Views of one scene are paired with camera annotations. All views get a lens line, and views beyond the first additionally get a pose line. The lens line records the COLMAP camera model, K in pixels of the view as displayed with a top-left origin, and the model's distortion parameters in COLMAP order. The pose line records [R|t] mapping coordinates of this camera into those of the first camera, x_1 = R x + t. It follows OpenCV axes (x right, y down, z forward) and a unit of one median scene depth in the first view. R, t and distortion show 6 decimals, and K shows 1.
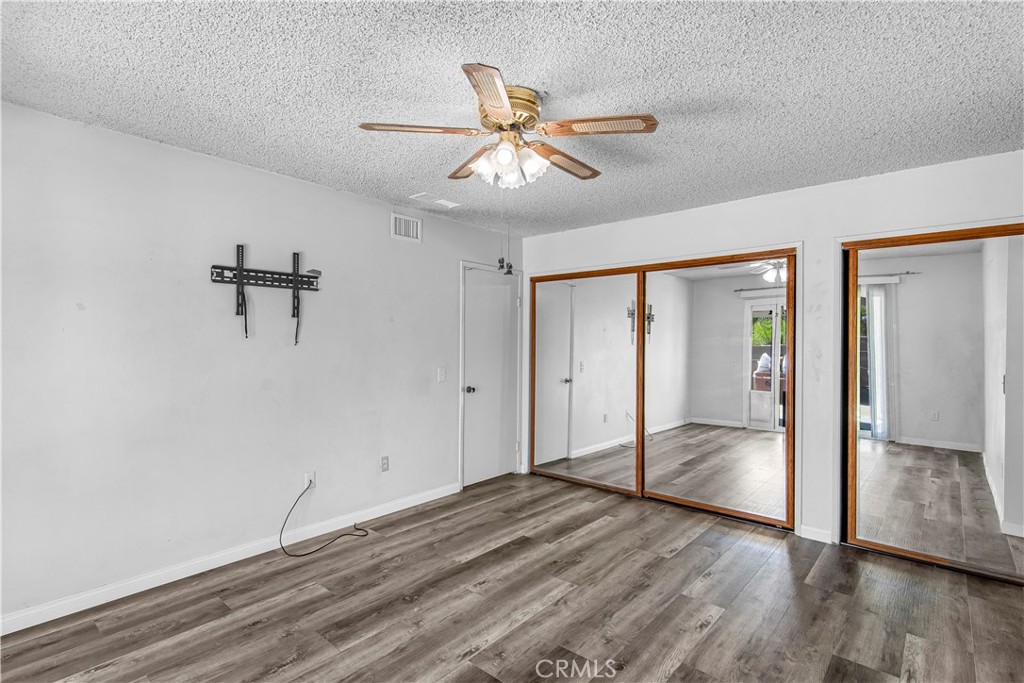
lens RADIAL K [[502.2, 0, 512.9], [0, 502.2, 338.7], [0, 0, 1]] dist [0.016771, -0.003007]
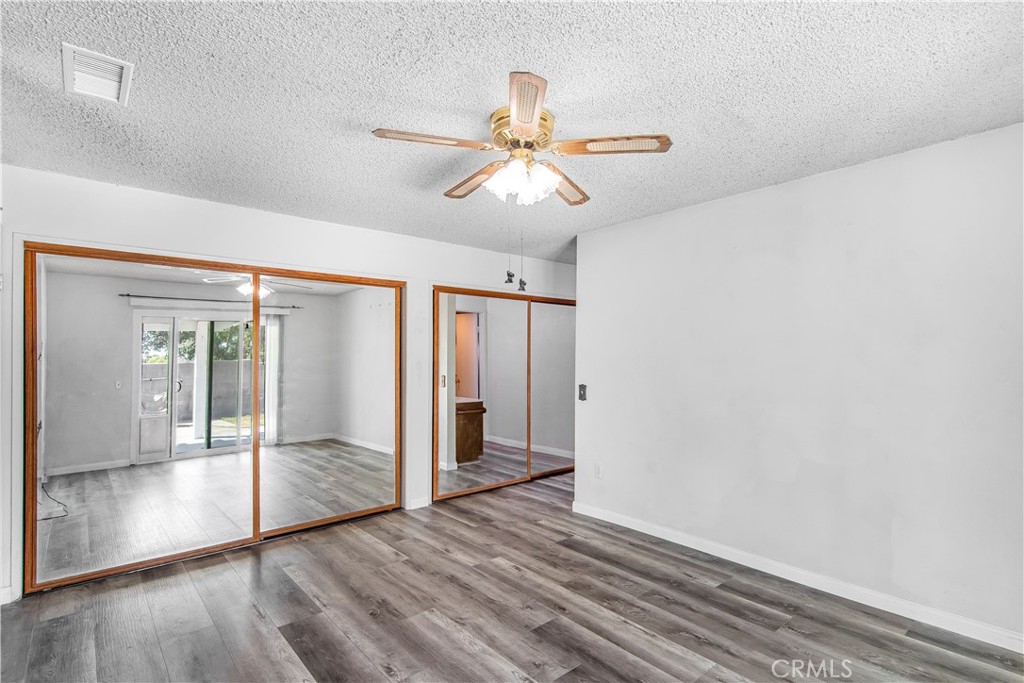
lens RADIAL K [[502.2, 0, 515.9], [0, 502.2, 344.4], [0, 0, 1]] dist [0.016771, -0.003007]
pose [[0.140288, 0.017813, 0.989950, -0.731078], [-0.001160, 0.999840, -0.017827, -0.001229], [-0.990110, 0.001353, 0.140286, 0.626390]]
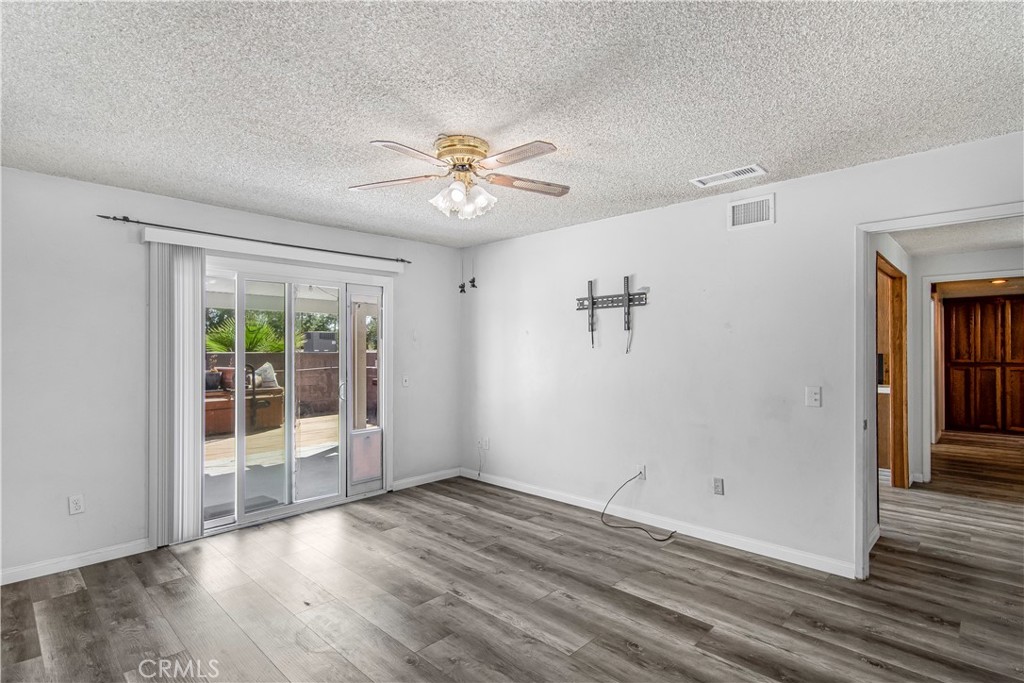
lens RADIAL K [[502.2, 0, 508.8], [0, 502.2, 349.4], [0, 0, 1]] dist [0.016771, -0.003007]
pose [[-0.062011, -0.005953, -0.998058, 0.830530], [0.006336, 0.999960, -0.006358, 0.009233], [0.998055, -0.006718, -0.061971, 0.850391]]
